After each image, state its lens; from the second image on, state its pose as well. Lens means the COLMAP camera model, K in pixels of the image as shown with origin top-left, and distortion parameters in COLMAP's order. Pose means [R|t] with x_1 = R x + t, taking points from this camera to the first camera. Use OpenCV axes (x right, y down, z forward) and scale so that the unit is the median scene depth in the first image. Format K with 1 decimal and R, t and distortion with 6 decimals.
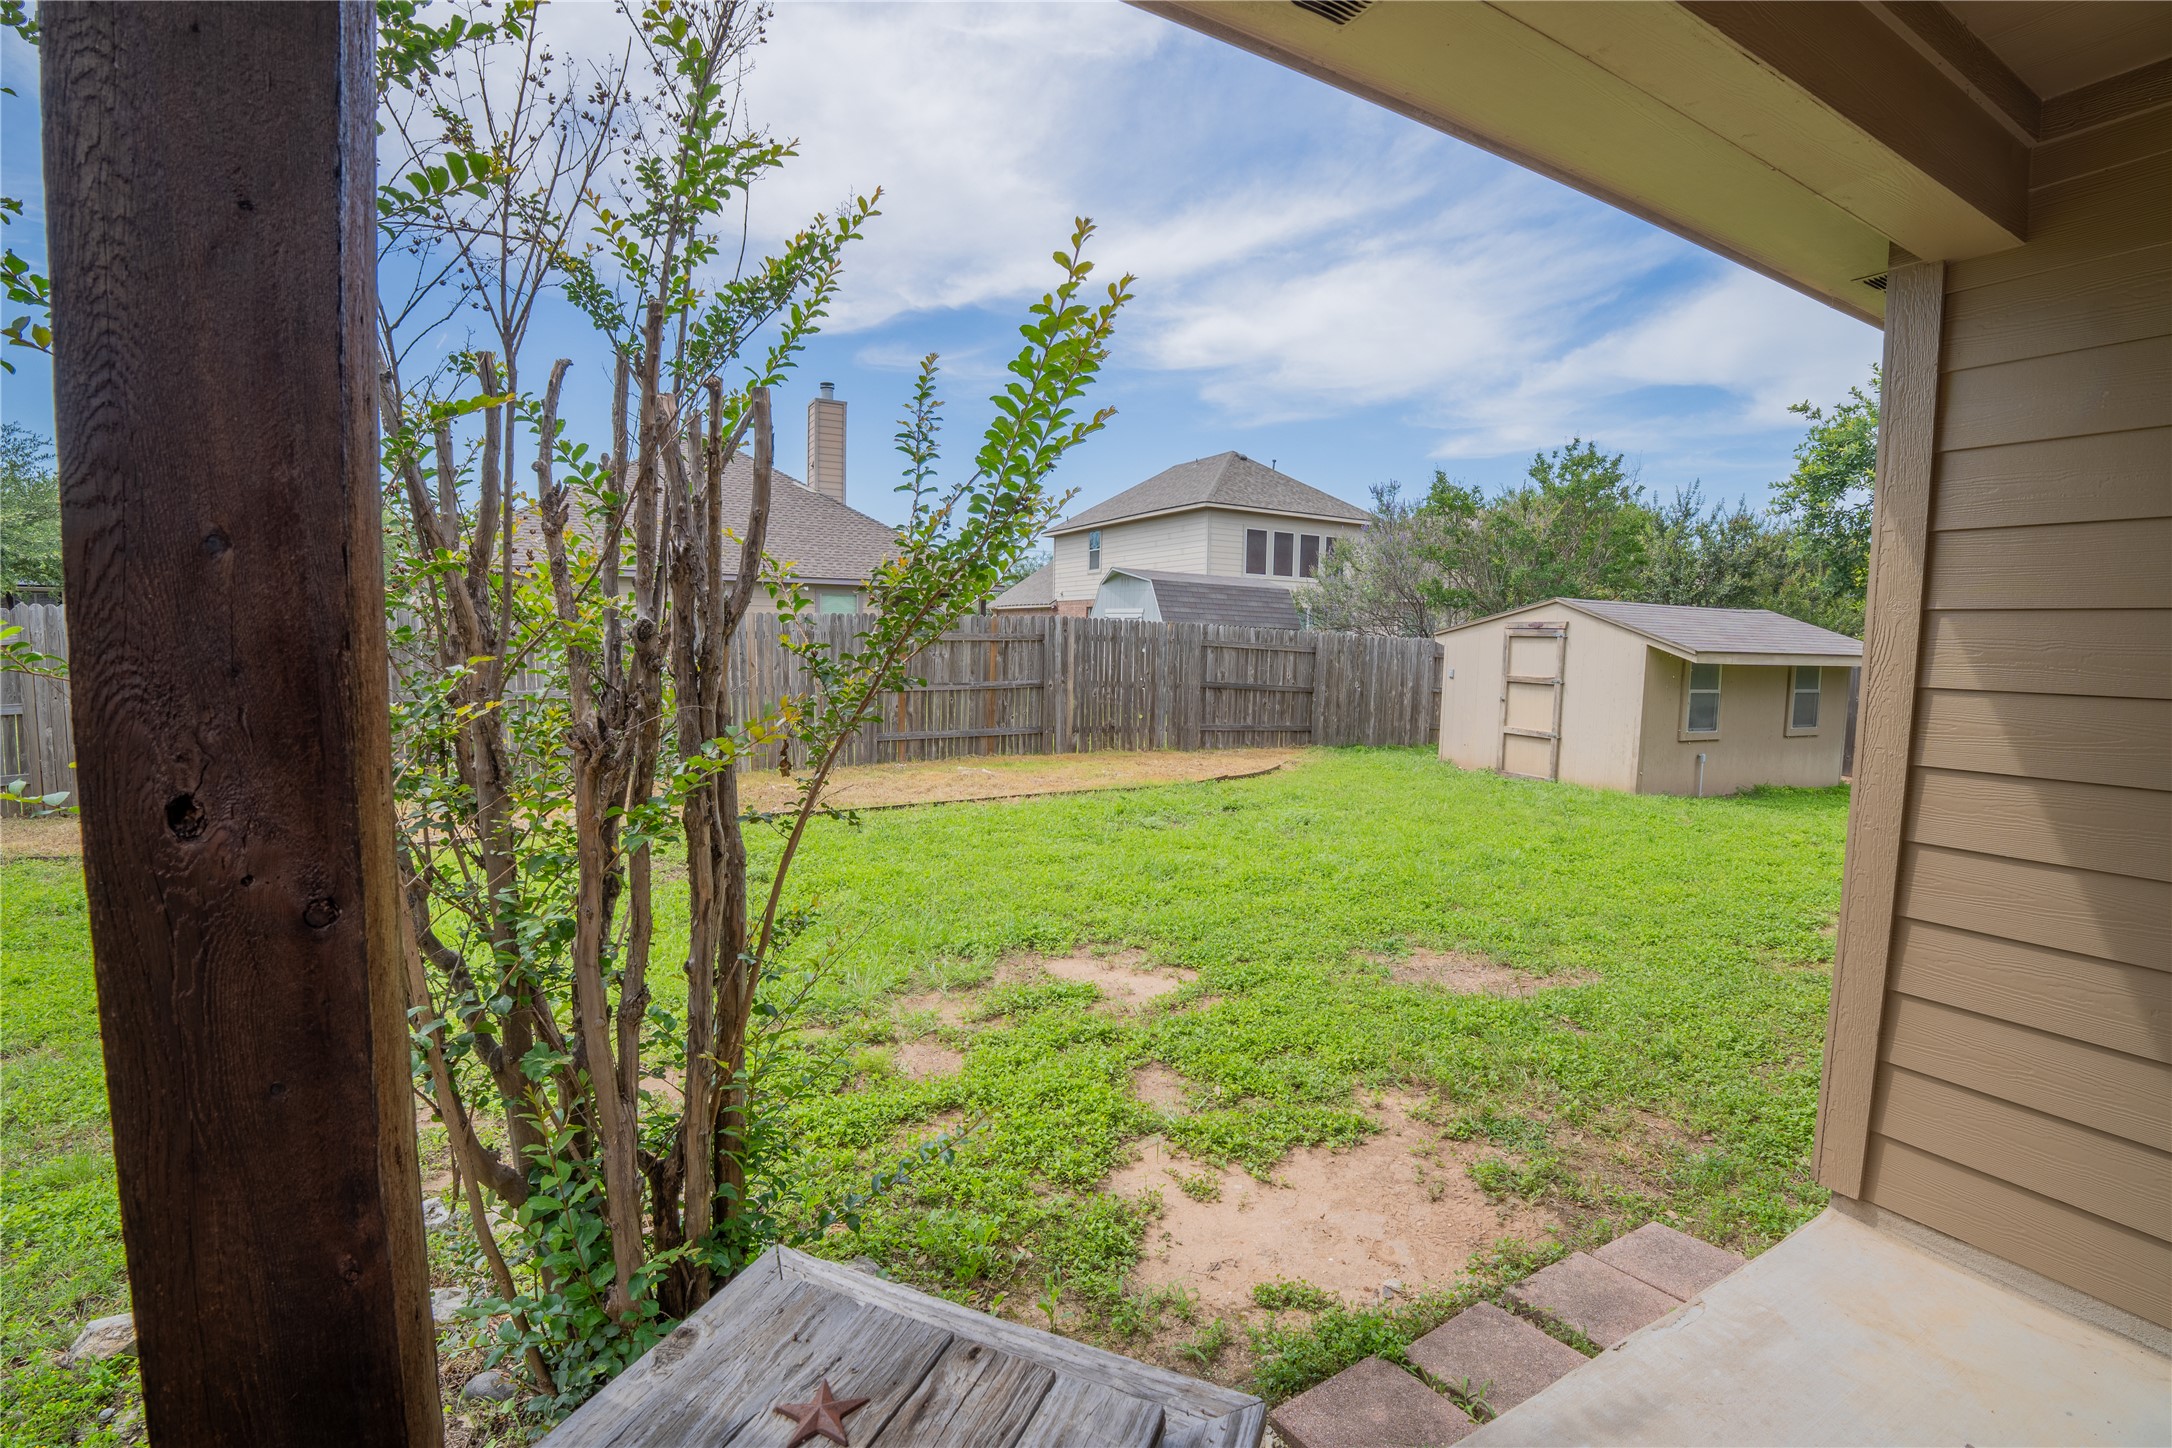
lens RADIAL K [[965.6, 0, 1081.3], [0, 965.6, 719.8], [0, 0, 1]] dist [-0.039935, 0.003178]
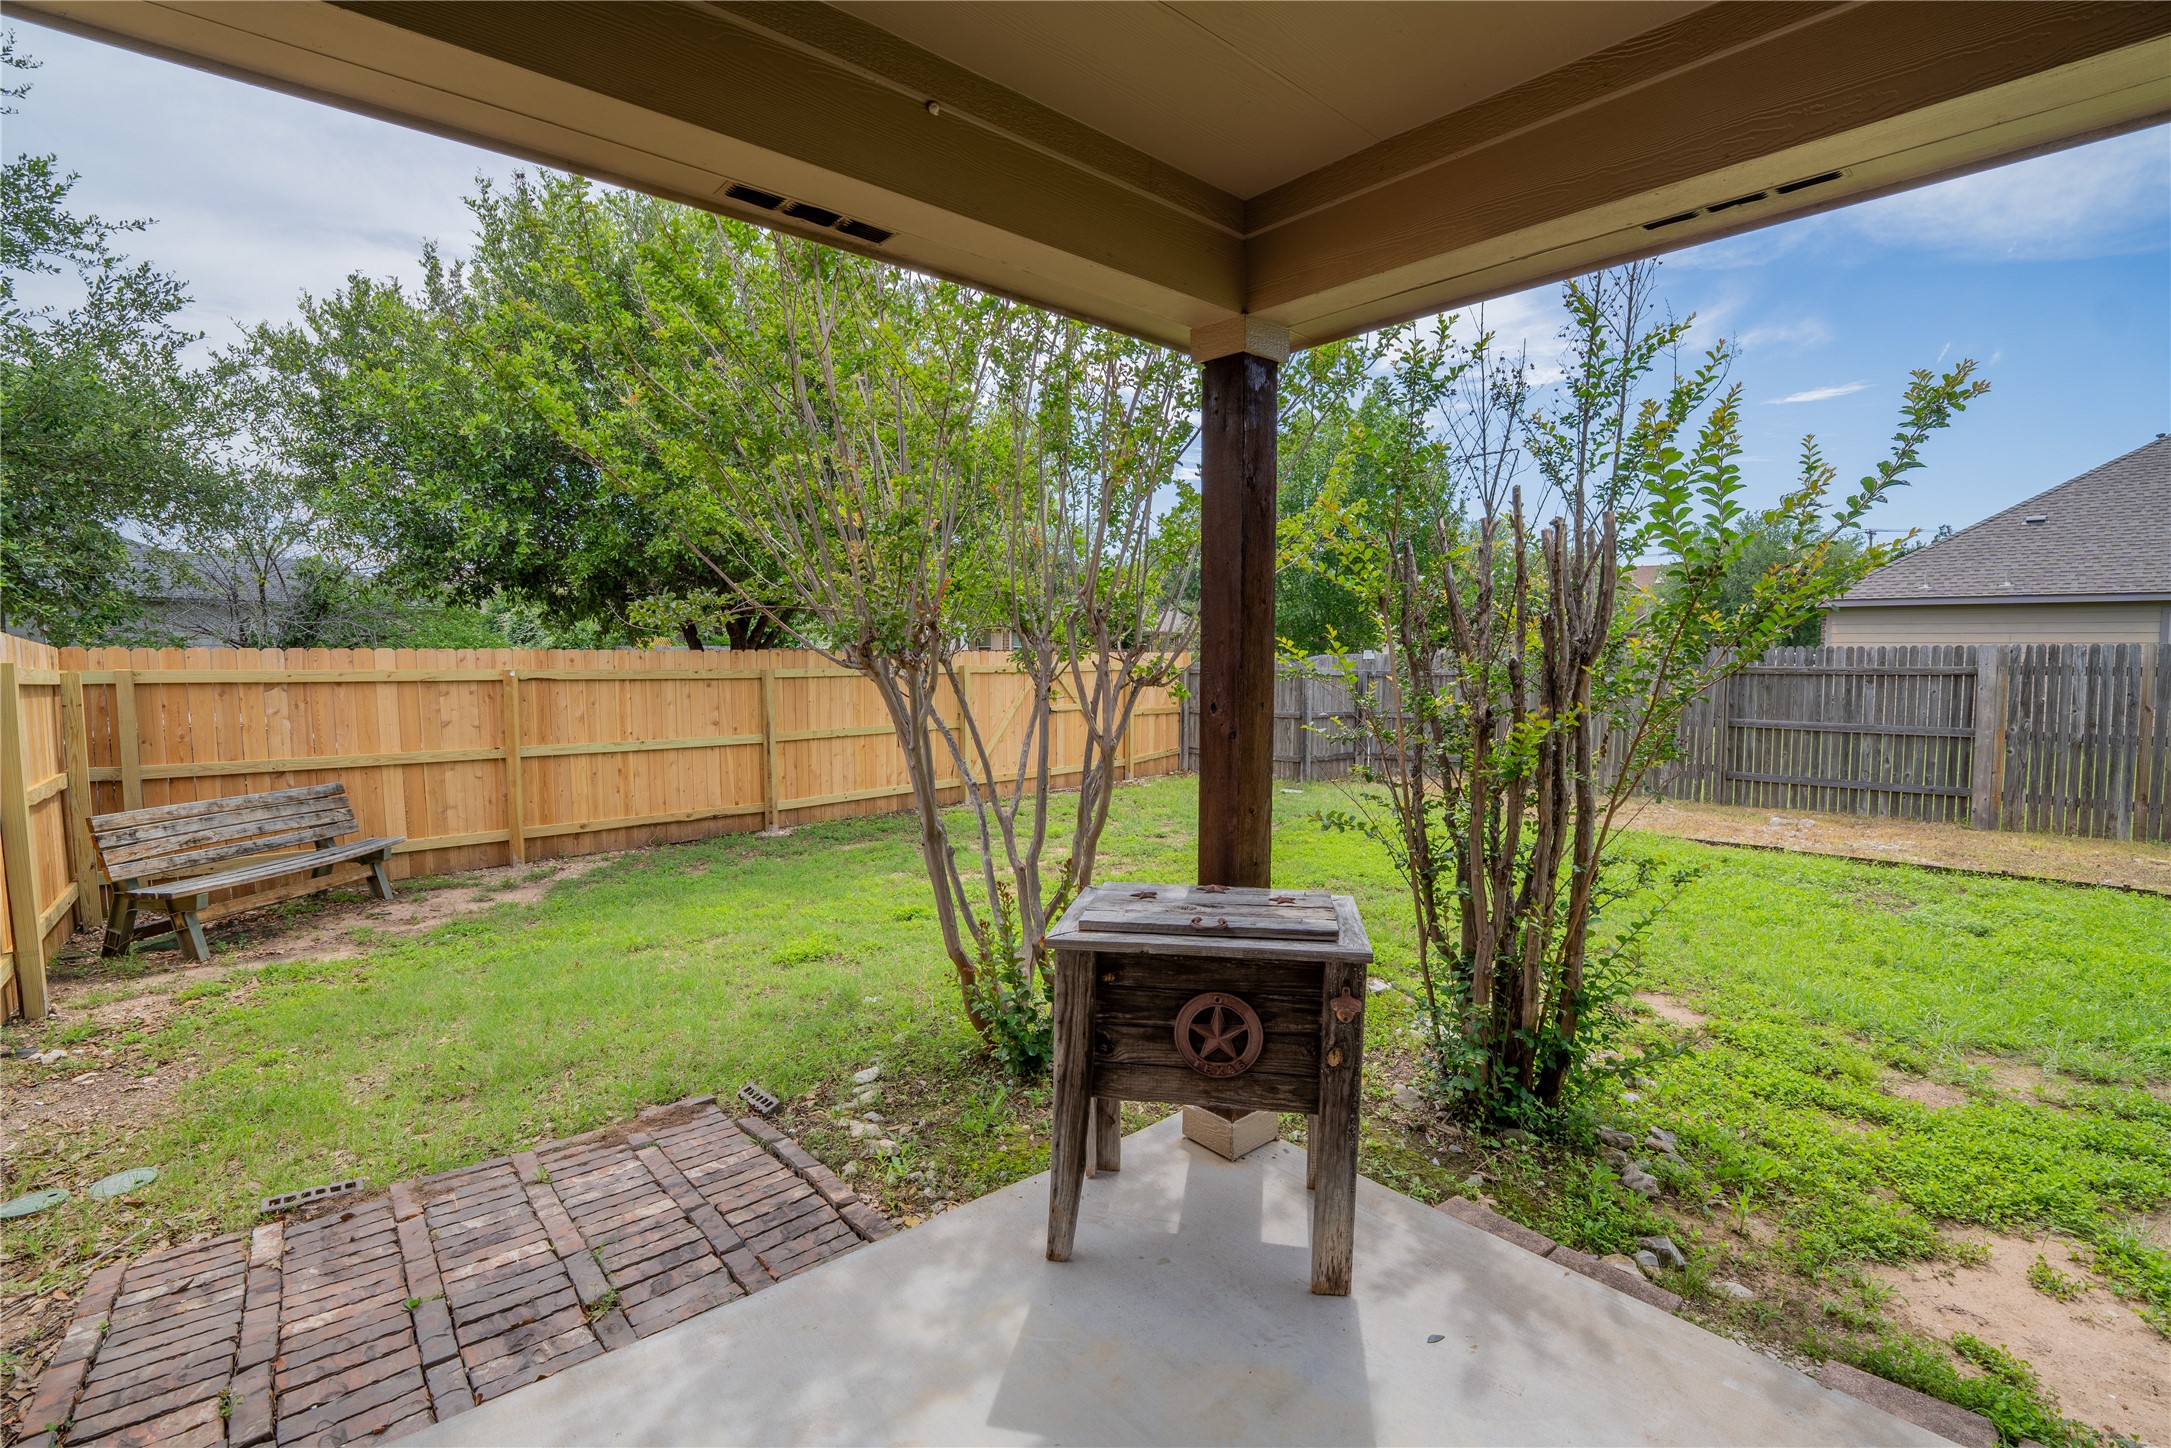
lens RADIAL K [[965.1, 0, 1085.7], [0, 965.1, 723.6], [0, 0, 1]] dist [-0.039935, 0.003178]
pose [[0.210134, 0.048522, -0.976468, 0.578643], [-0.083208, 0.996031, 0.031588, 0.012623], [0.974125, 0.074612, 0.213338, -0.080999]]
